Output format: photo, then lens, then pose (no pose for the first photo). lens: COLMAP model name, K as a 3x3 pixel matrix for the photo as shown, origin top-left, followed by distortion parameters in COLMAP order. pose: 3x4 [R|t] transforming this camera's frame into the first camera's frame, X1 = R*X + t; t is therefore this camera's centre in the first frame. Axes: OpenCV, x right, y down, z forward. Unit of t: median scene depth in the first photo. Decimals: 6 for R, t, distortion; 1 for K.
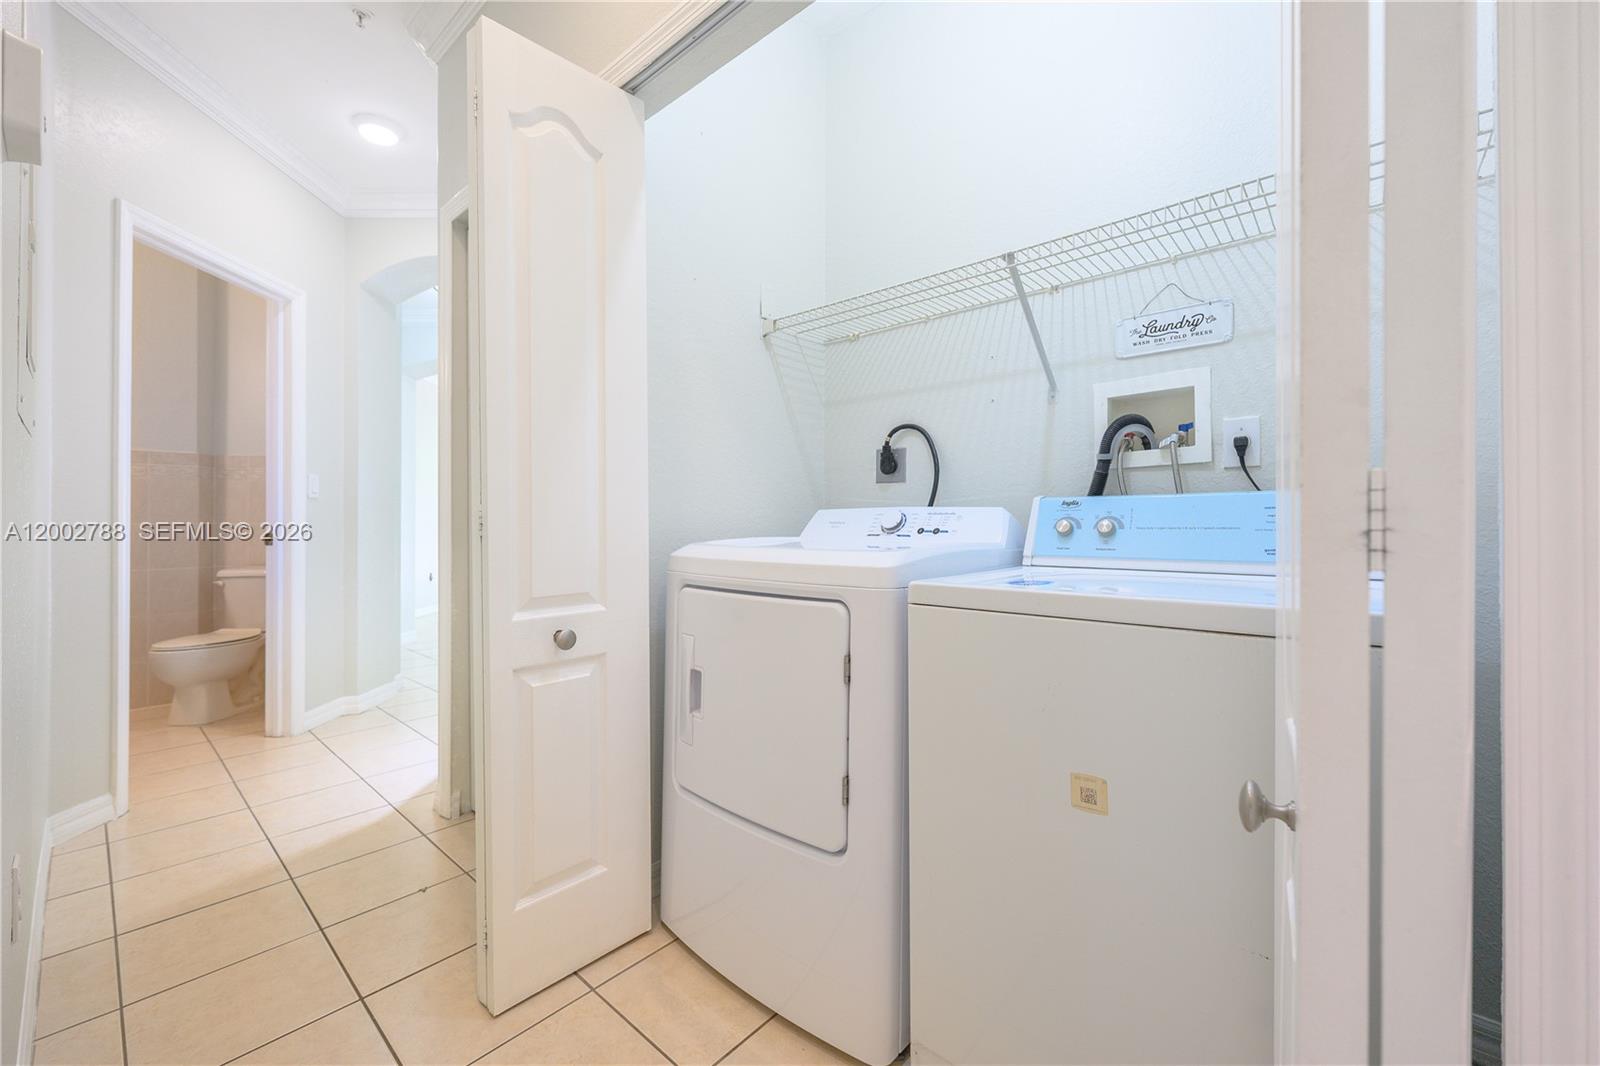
lens RADIAL K [[628.2, 0, 790.3], [0, 628.2, 531.4], [0, 0, 1]] dist [-0.000748, -0.000203]
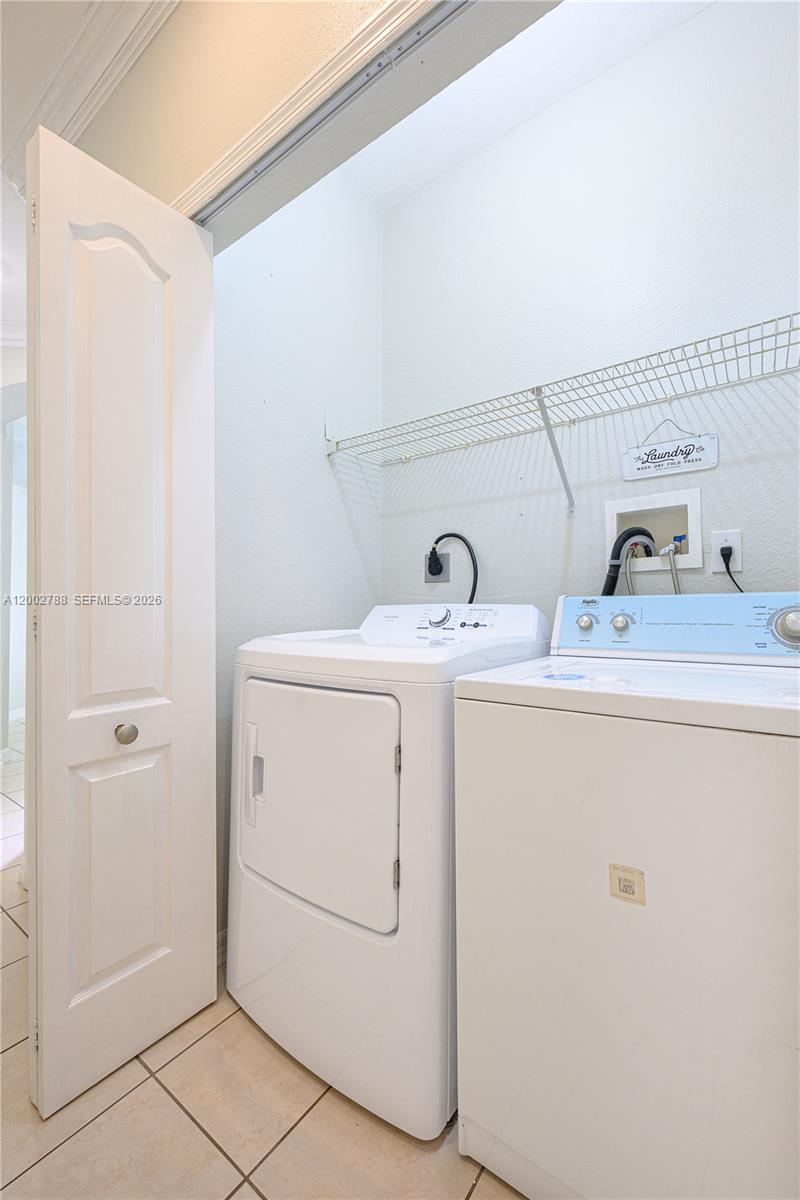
lens RADIAL K [[484.7, 0, 403.9], [0, 484.7, 602.9], [0, 0, 1]] dist [-0.000288, 0.000403]
pose [[0.995800, 0.001508, 0.091545, 0.019829], [0.001233, 0.999553, -0.029873, -0.016632], [-0.091549, 0.029861, 0.995353, 0.136917]]
